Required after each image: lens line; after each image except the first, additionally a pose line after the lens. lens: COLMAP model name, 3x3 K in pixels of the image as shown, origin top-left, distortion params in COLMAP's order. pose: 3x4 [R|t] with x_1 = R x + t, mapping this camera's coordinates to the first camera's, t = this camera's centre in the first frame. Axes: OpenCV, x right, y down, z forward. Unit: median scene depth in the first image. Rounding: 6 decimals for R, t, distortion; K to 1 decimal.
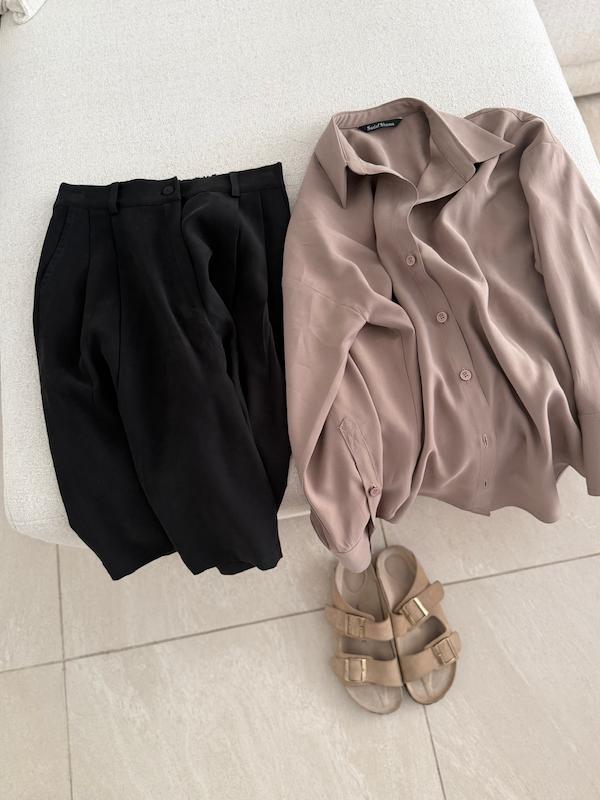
lens RADIAL K [[623.2, 0, 304.7], [0, 623.2, 403.4], [0, 0, 1]] dist [0.009590, -0.030966]
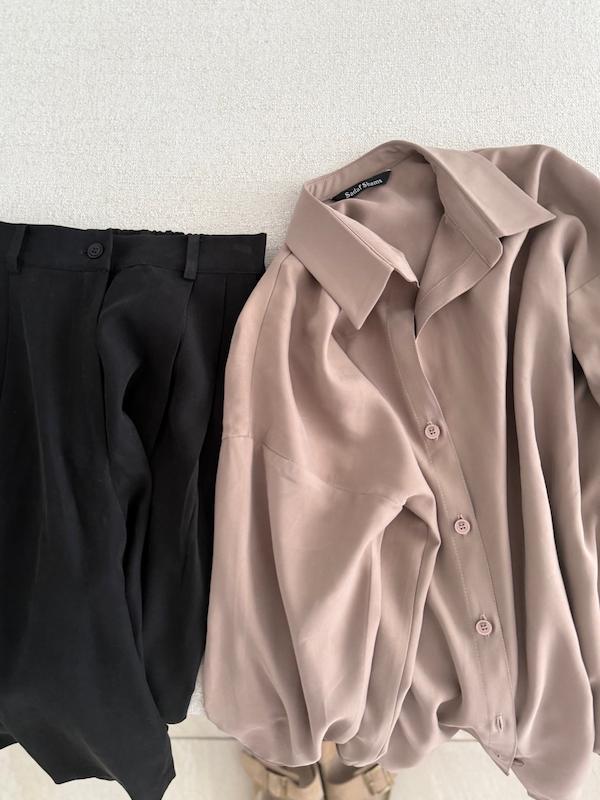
lens RADIAL K [[623.2, 0, 300.3], [0, 623.2, 392.5], [0, 0, 1]] dist [0.009590, -0.030966]
pose [[0.983753, 0.177478, -0.027044, 0.040633], [-0.171380, 0.973258, 0.152965, -0.276369], [0.053469, -0.145845, 0.987861, 0.261001]]
